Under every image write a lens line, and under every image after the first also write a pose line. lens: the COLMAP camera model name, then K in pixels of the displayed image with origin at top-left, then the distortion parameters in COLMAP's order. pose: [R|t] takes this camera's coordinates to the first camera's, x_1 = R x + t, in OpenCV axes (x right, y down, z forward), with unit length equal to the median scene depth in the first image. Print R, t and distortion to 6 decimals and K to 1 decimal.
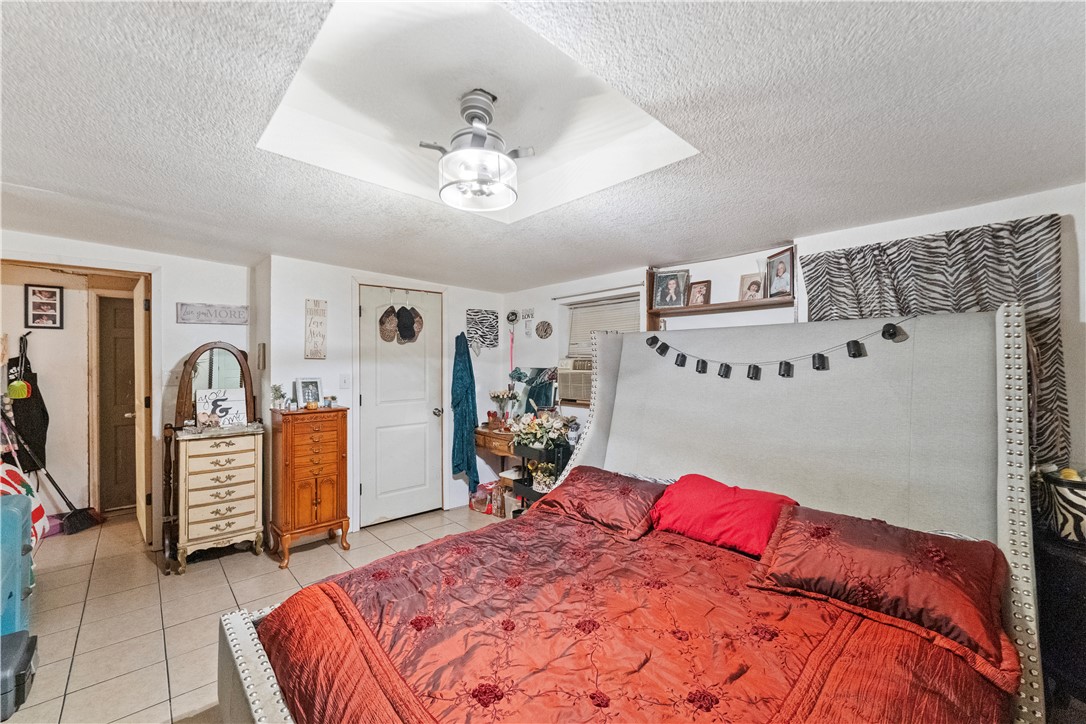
lens RADIAL K [[439.8, 0, 538.0], [0, 439.8, 363.5], [0, 0, 1]] dist [-0.001992, -0.000195]
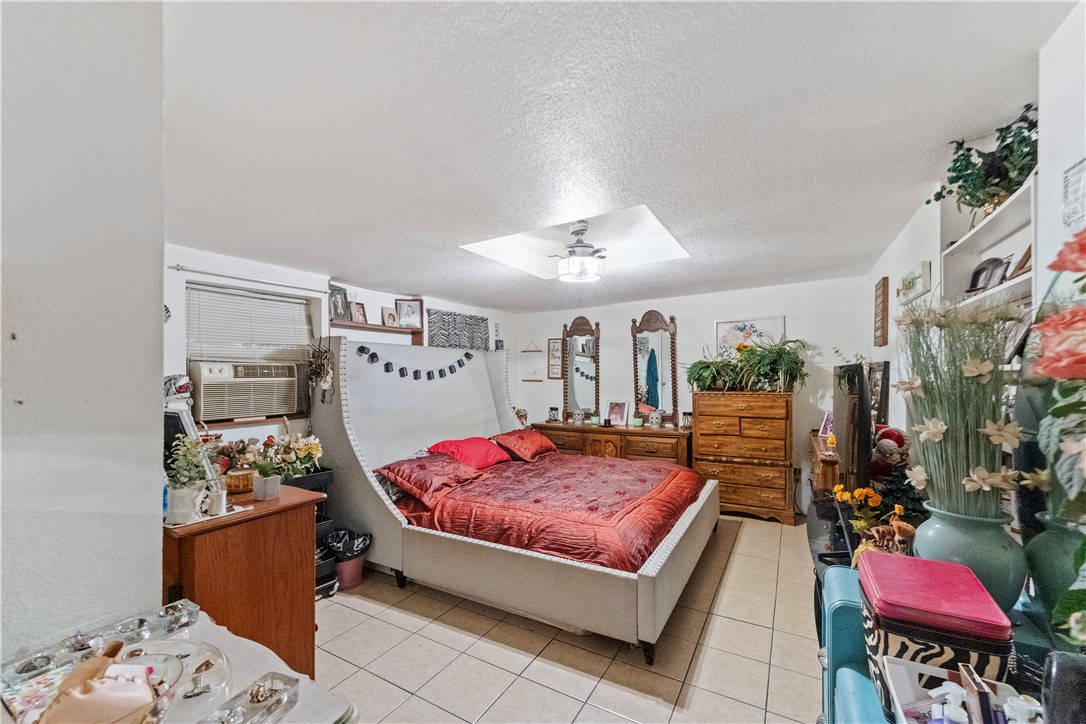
lens RADIAL K [[439.8, 0, 538.0], [0, 439.8, 363.5], [0, 0, 1]] dist [-0.001992, -0.000195]
pose [[-0.298461, 0.019429, 0.954224, -1.021777], [0.002875, 0.999807, -0.019458, 0.007567], [-0.954418, -0.003064, -0.298459, 0.962572]]
